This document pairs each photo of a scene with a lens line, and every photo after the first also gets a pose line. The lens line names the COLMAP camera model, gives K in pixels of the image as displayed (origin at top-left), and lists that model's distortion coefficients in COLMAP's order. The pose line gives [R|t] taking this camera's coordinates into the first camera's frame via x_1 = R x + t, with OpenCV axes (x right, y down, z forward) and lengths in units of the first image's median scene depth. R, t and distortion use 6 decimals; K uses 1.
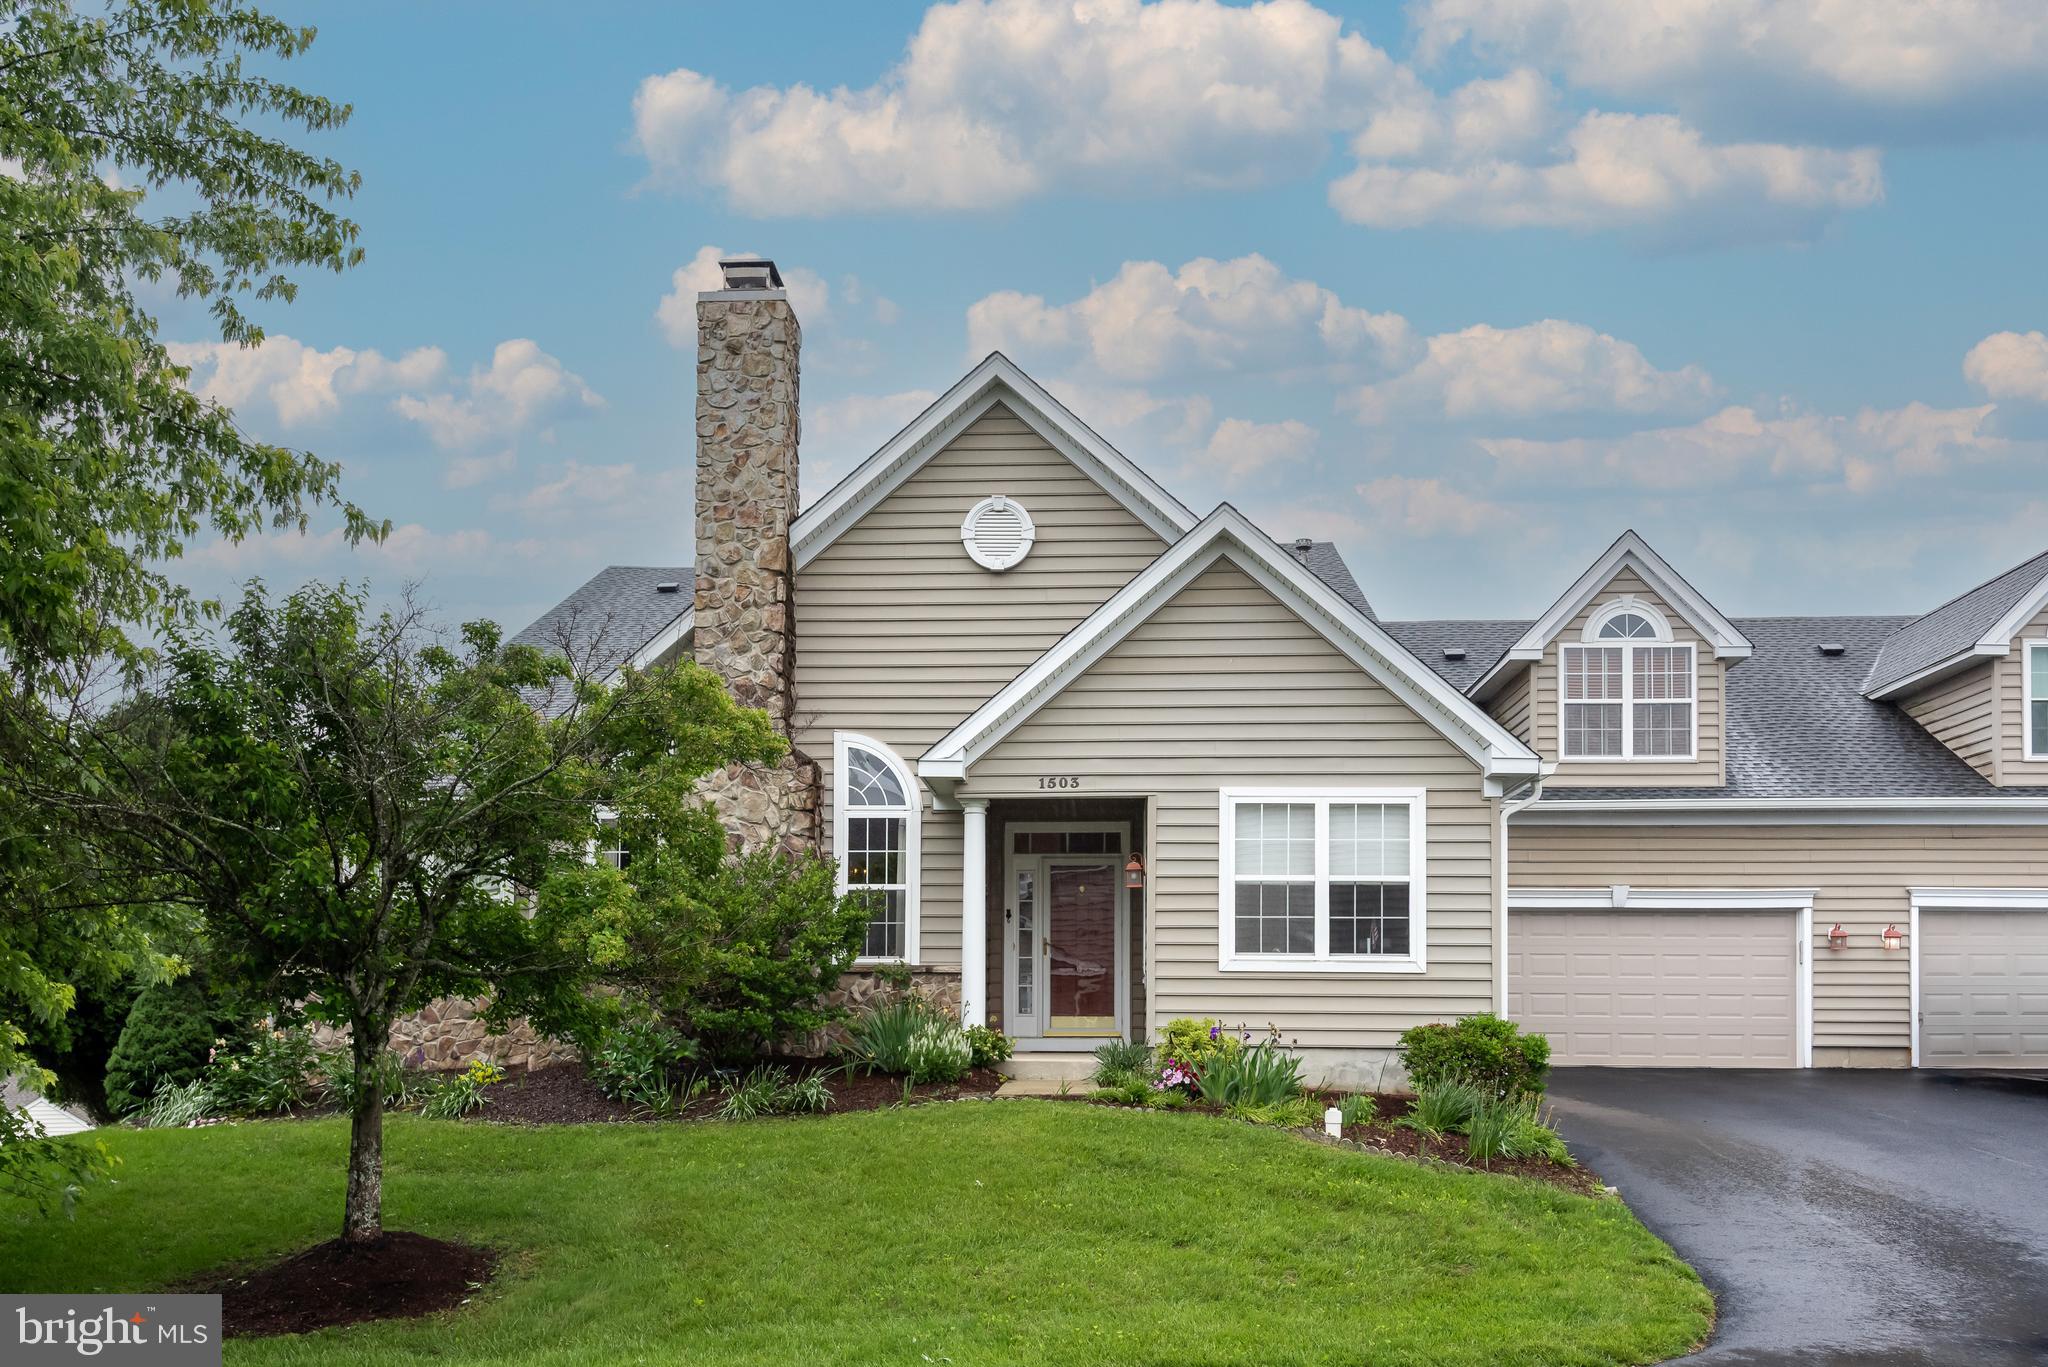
lens RADIAL K [[1628.8, 0, 1023.7], [0, 1628.8, 692.1], [0, 0, 1]] dist [0.014583, -0.003381]
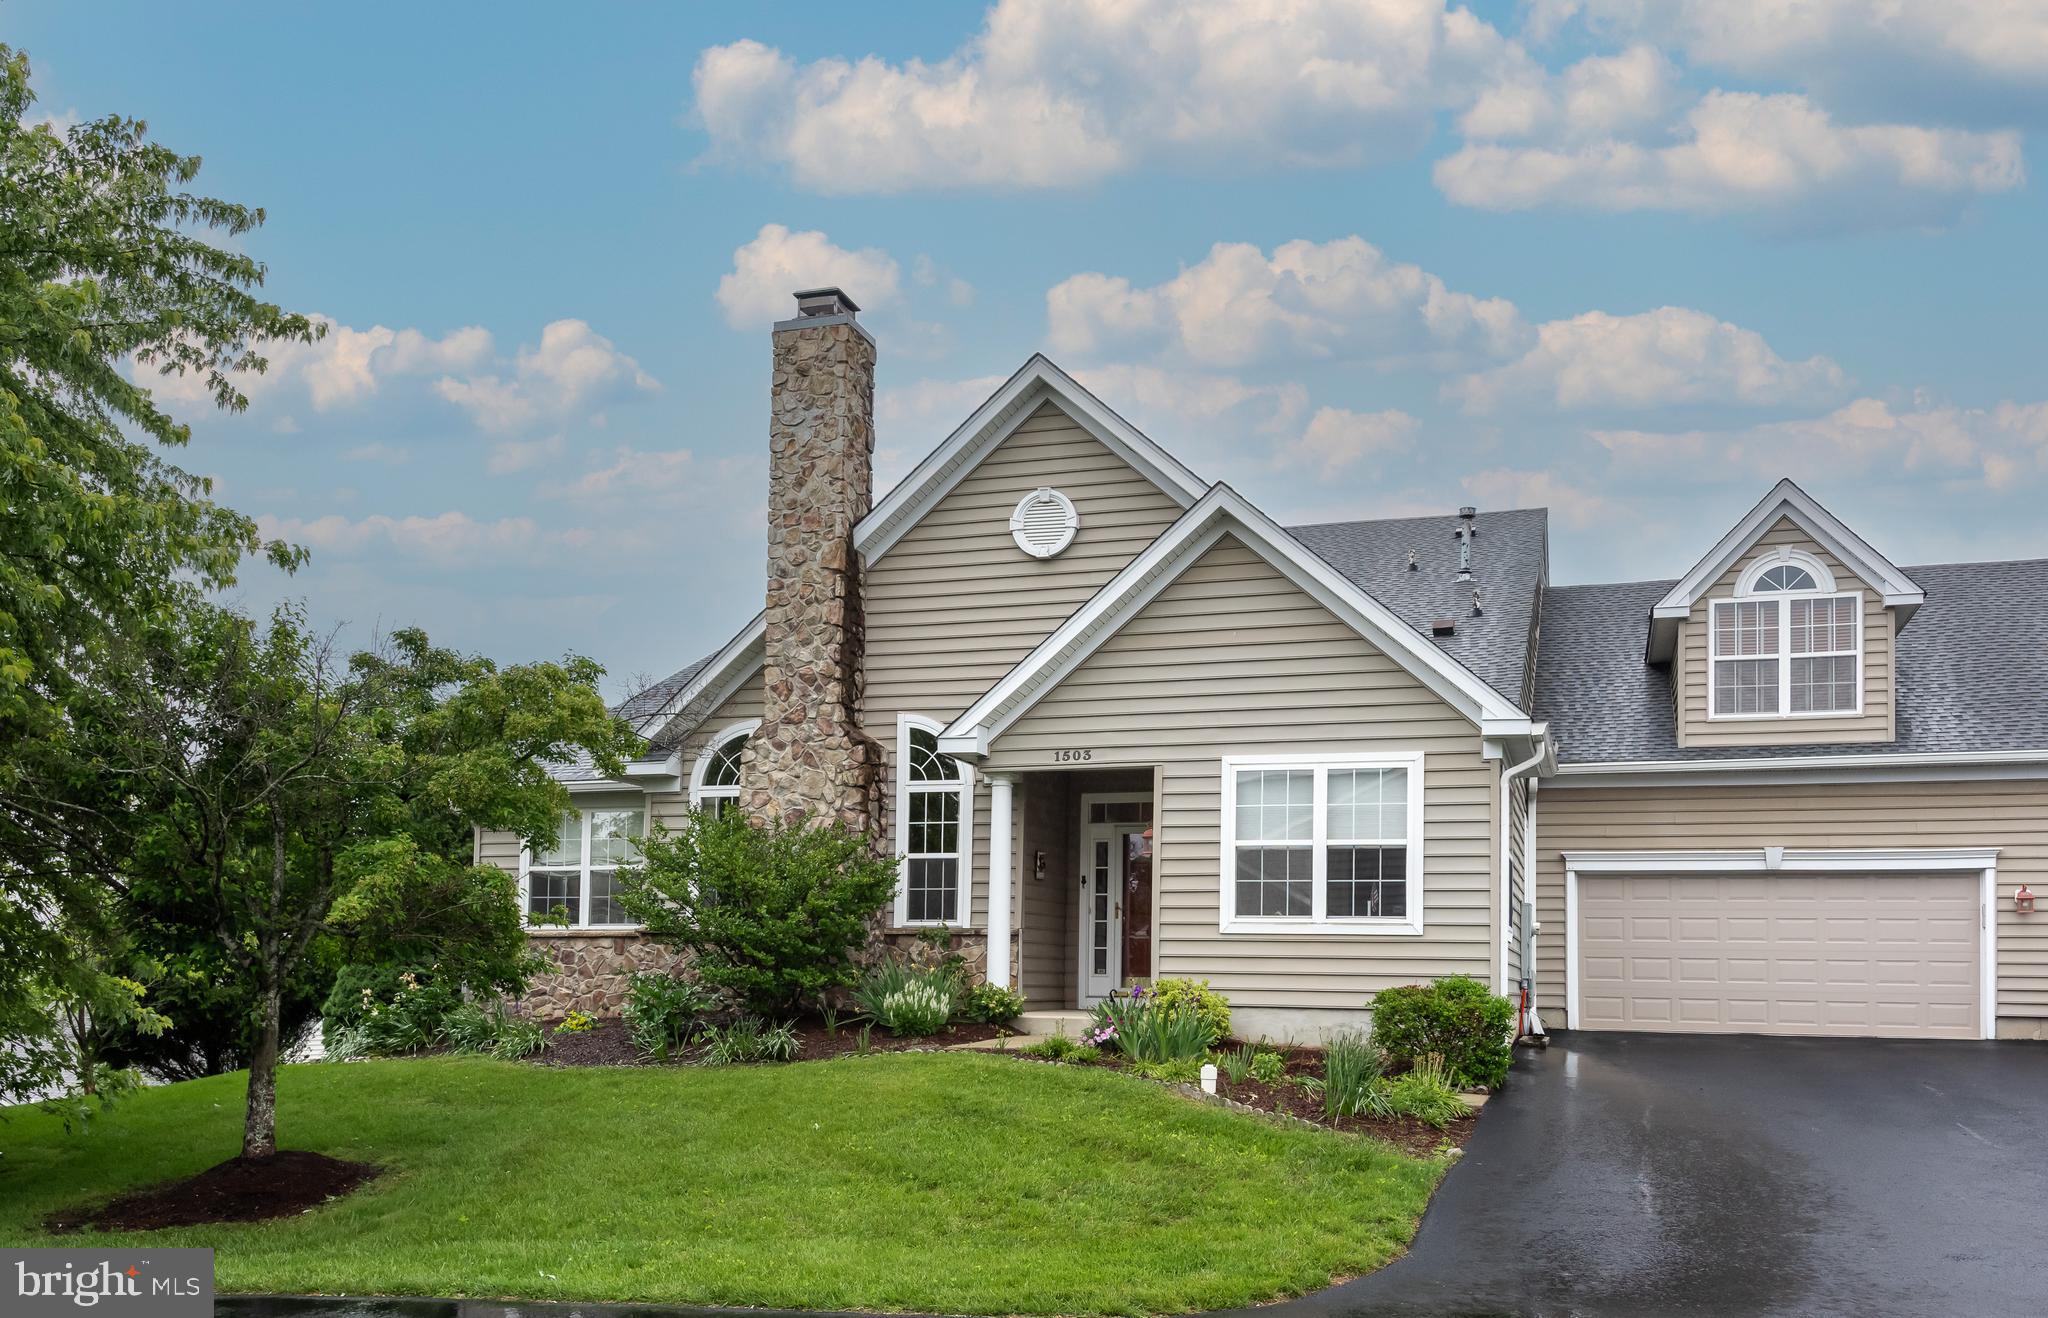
lens RADIAL K [[1535.7, 0, 1024.0], [0, 1535.7, 659.0], [0, 0, 1]] dist [0.008332, 0.005061]
pose [[0.974203, -0.038353, -0.222390, 0.202634], [0.036310, 0.999252, -0.013269, 0.004642], [0.222732, 0.004852, 0.974868, 0.016014]]
